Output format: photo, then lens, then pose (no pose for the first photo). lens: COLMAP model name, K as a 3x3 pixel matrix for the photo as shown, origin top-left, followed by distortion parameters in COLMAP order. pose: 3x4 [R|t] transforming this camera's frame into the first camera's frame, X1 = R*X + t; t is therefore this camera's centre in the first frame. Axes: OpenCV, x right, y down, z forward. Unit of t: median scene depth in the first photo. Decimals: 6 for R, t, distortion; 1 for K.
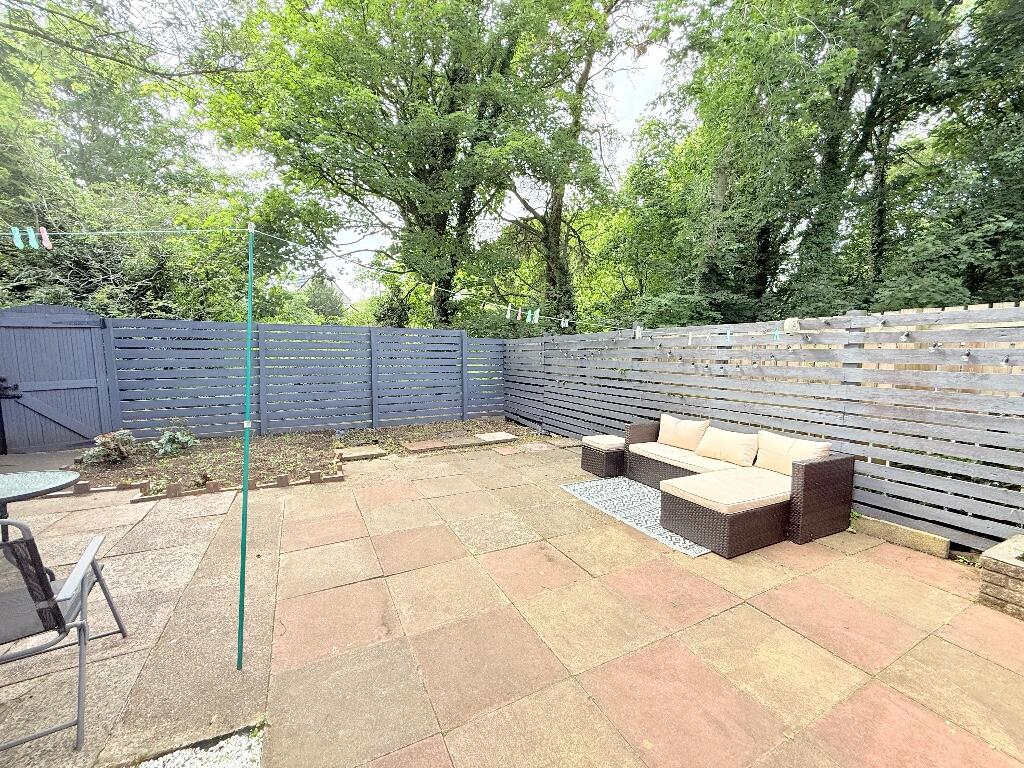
lens RADIAL K [[408.7, 0, 512.0], [0, 408.7, 384.0], [0, 0, 1]] dist [-0.000409, 0.000420]
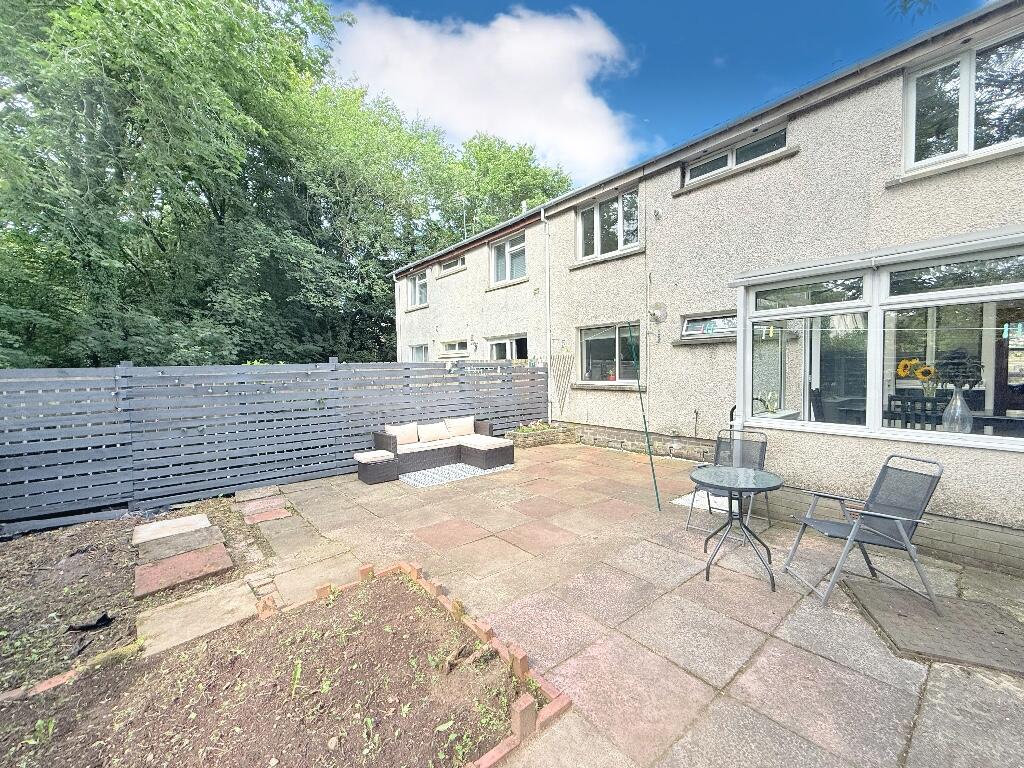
lens RADIAL K [[410.0, 0, 527.9], [0, 410.0, 394.6], [0, 0, 1]] dist [0.000740, 0.000103]
pose [[-0.240182, -0.056563, 0.969078, -0.909146], [0.099633, 0.991592, 0.082571, -0.080723], [-0.965601, 0.116384, -0.232527, 0.731803]]
